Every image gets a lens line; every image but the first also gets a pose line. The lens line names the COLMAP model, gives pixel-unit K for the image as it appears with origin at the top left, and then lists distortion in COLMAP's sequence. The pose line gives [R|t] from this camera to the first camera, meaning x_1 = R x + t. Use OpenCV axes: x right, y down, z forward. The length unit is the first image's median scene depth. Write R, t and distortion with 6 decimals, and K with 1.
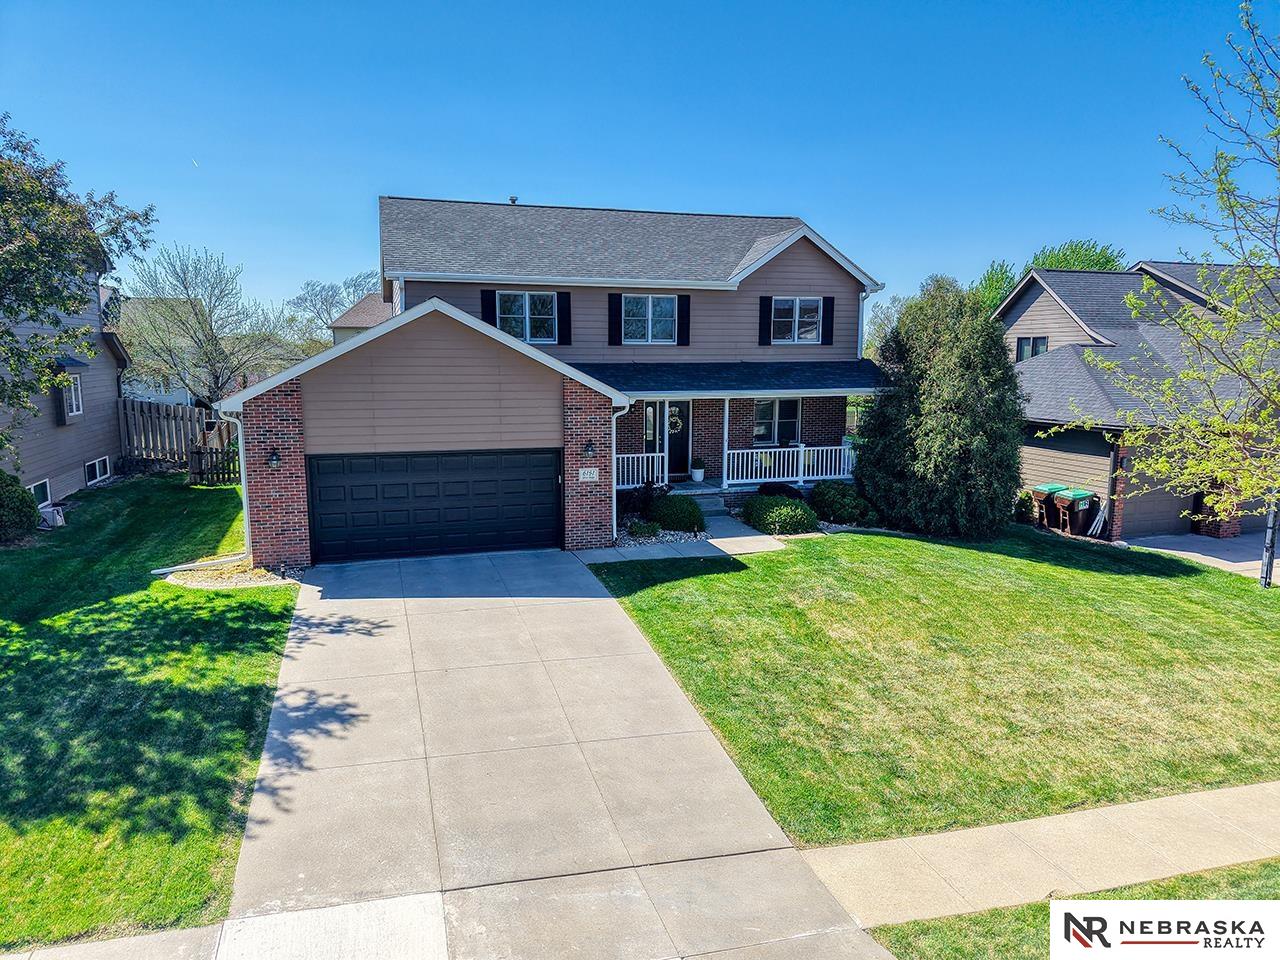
lens RADIAL K [[854.3, 0, 640.0], [0, 854.3, 480.0], [0, 0, 1]] dist [0.152520, -0.000122]
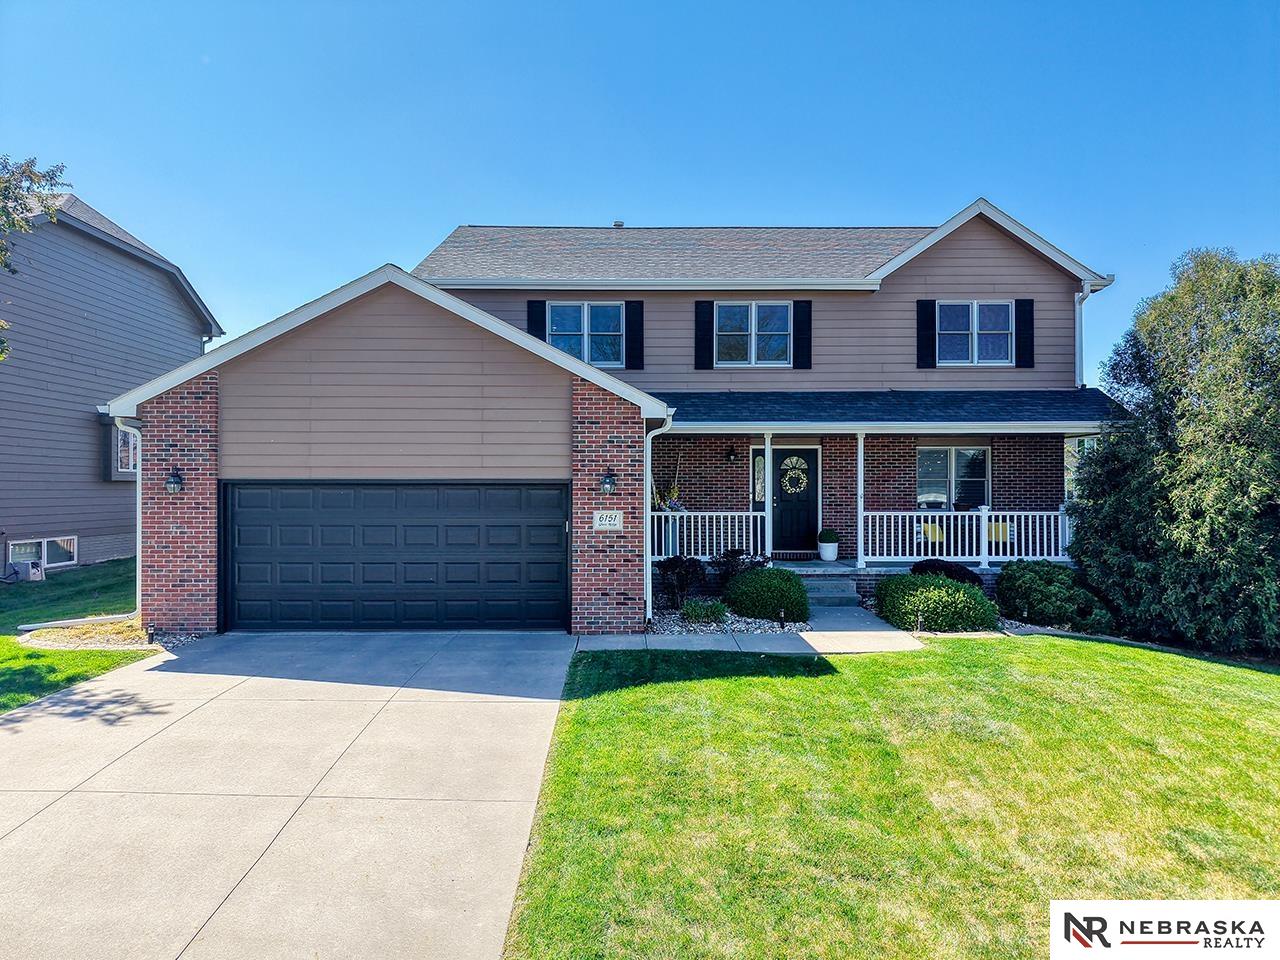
lens RADIAL K [[864.3, 0, 640.0], [0, 864.3, 480.0], [0, 0, 1]] dist [0.041289, 0.000417]
pose [[0.959604, -0.004587, -0.281316, 0.133144], [-0.039424, 0.987810, -0.150587, 0.054394], [0.278578, 0.155595, 0.947726, 0.310573]]
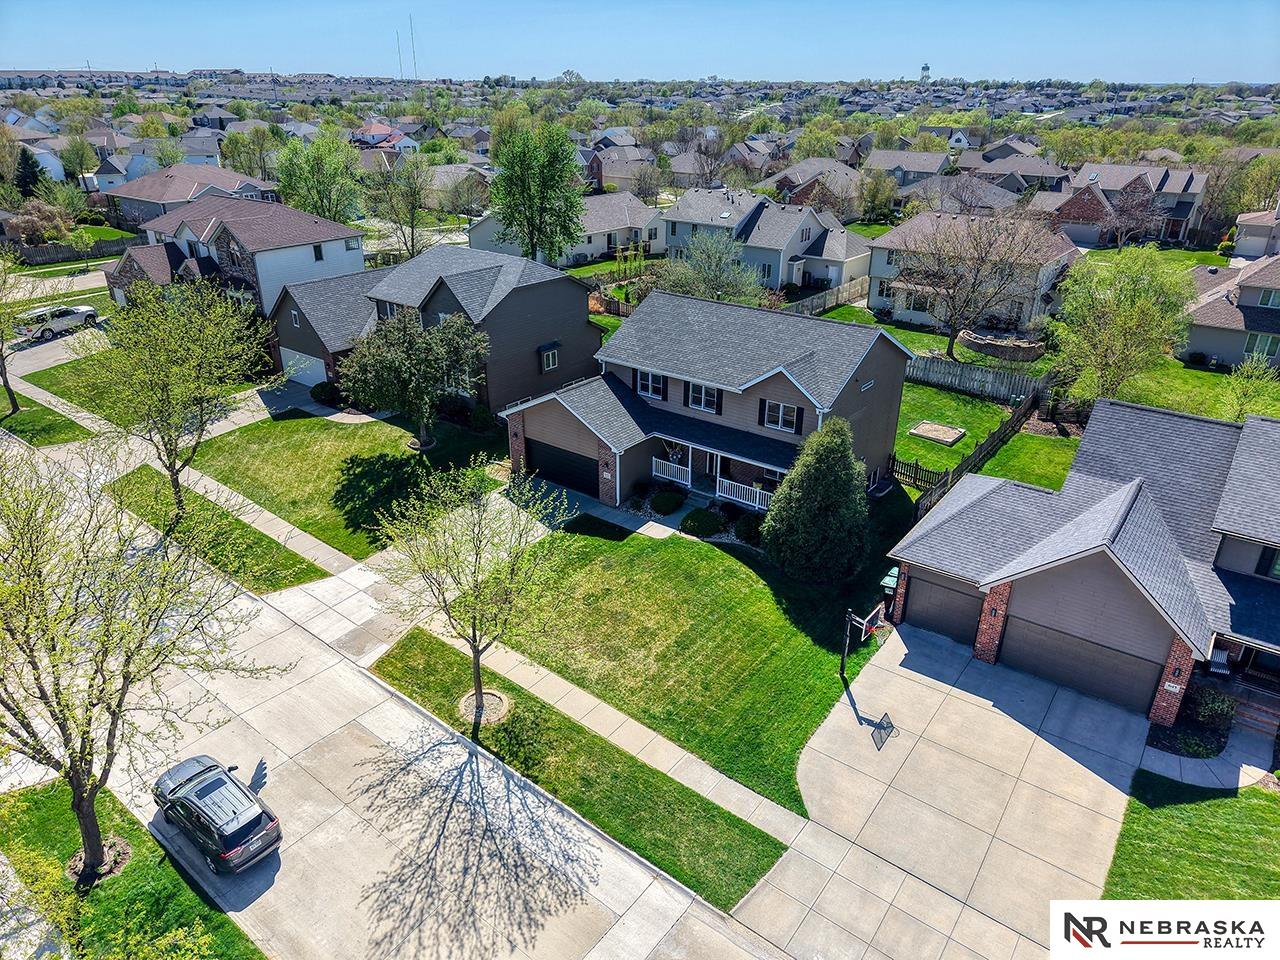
lens RADIAL K [[854.3, 0, 640.0], [0, 854.3, 480.0], [0, 0, 1]] dist [0.152520, -0.000122]
pose [[0.599651, 0.349489, -0.719914, 1.407453], [-0.128808, 0.930020, 0.344197, -0.679940], [0.789827, -0.113668, 0.602704, -0.261627]]
